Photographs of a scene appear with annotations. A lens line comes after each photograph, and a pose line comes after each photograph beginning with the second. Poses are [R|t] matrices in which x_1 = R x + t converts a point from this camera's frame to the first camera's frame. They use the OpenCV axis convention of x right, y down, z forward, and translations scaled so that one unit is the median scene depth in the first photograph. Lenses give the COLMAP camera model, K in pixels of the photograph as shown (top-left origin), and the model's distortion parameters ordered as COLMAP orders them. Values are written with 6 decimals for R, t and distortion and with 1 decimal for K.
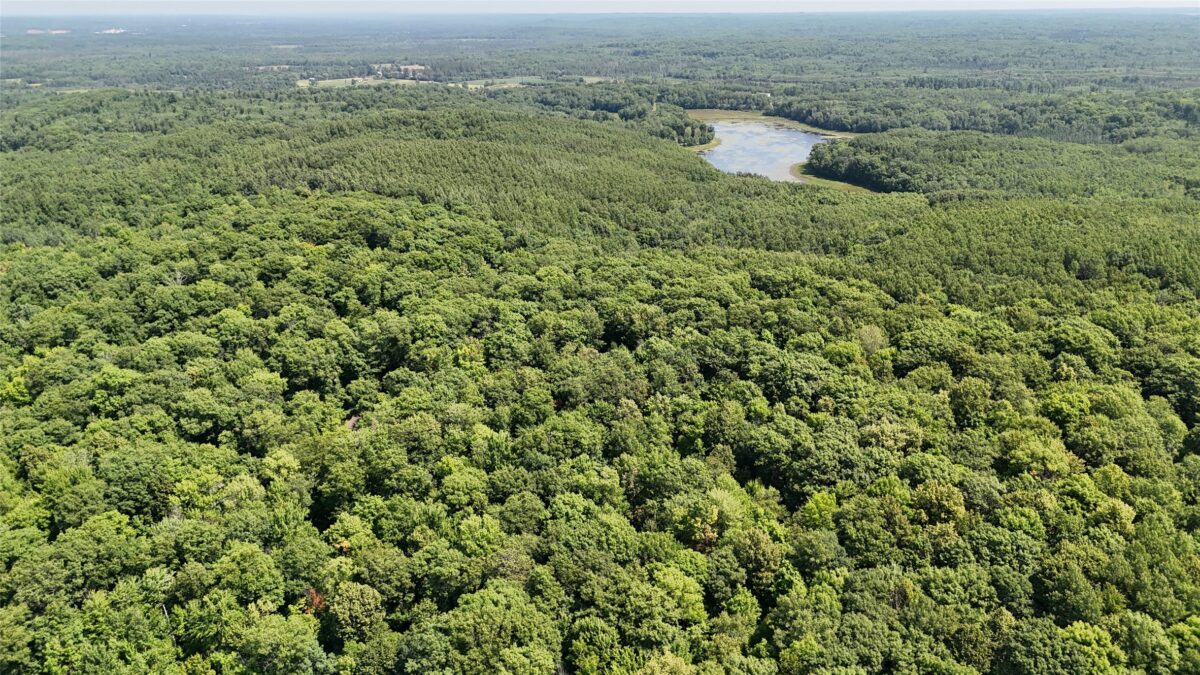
lens RADIAL K [[883.3, 0, 605.1], [0, 883.3, 340.4], [0, 0, 1]] dist [0.074643, -0.072844]
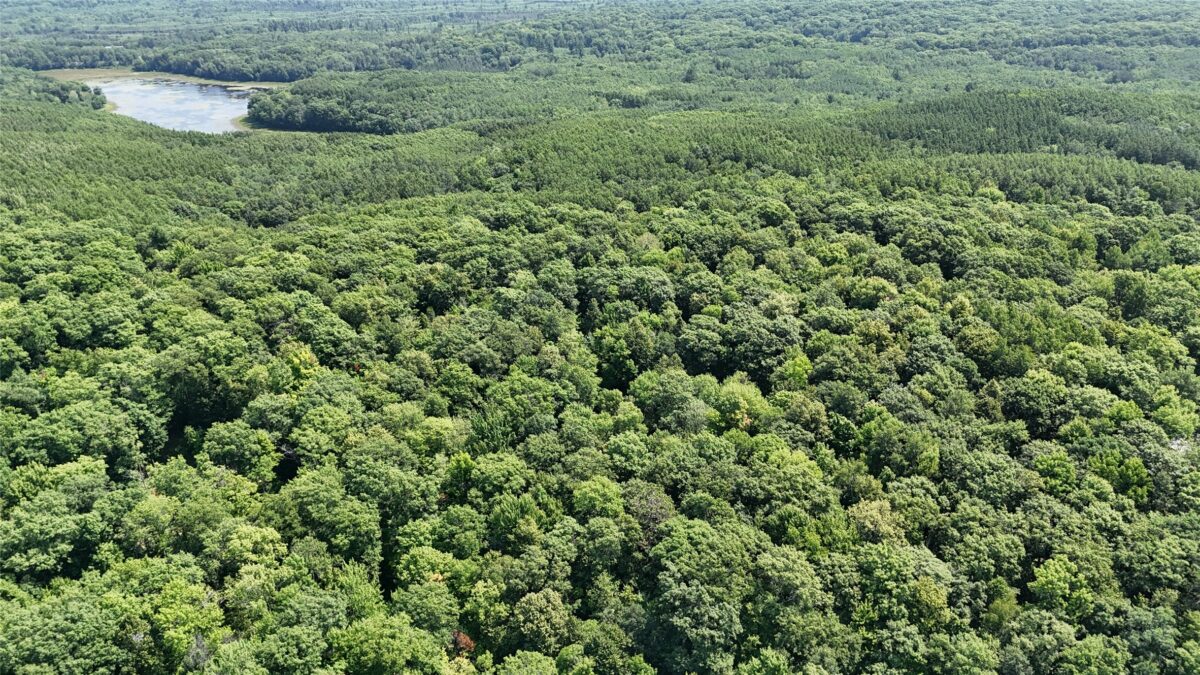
lens RADIAL K [[883.3, 0, 603.3], [0, 883.3, 333.9], [0, 0, 1]] dist [0.074643, -0.072844]
pose [[0.747368, -0.268493, 0.607744, -0.455151], [0.238101, 0.962190, 0.132279, -0.054515], [-0.620281, 0.045843, 0.783039, 0.151102]]
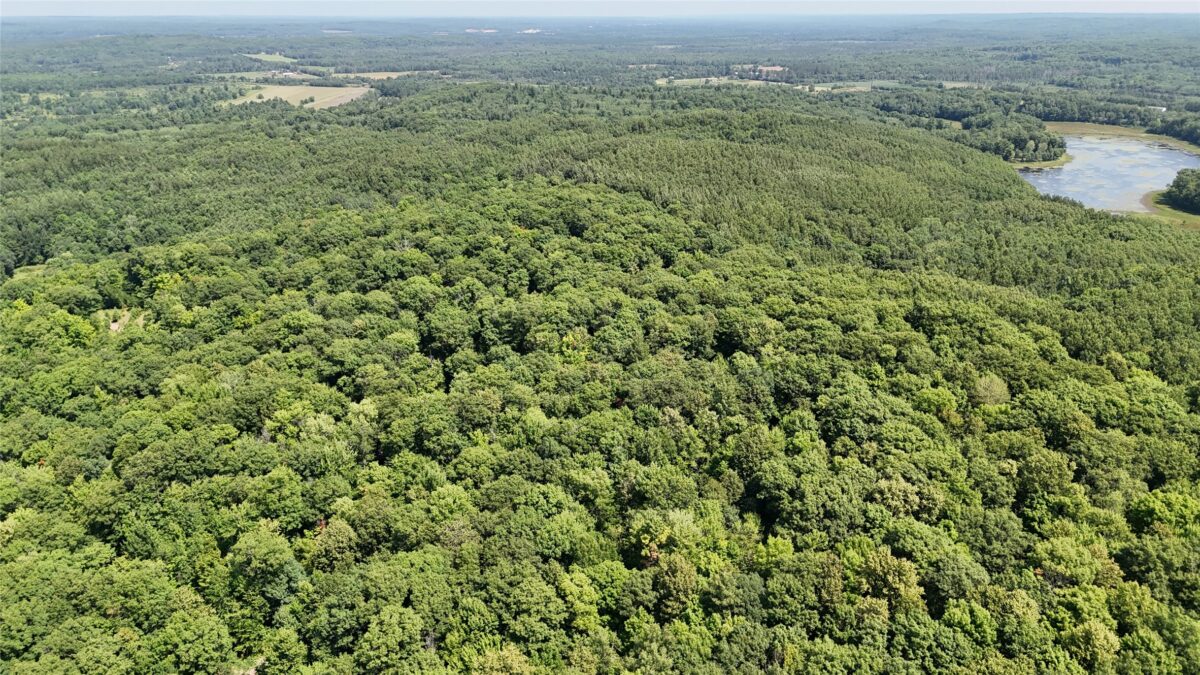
lens RADIAL K [[883.3, 0, 607.2], [0, 883.3, 340.5], [0, 0, 1]] dist [0.074643, -0.072844]
pose [[0.918304, 0.142027, -0.369520, 0.266052], [-0.142451, 0.989453, 0.026293, -0.020368], [0.369357, 0.028494, 0.928851, 0.048352]]
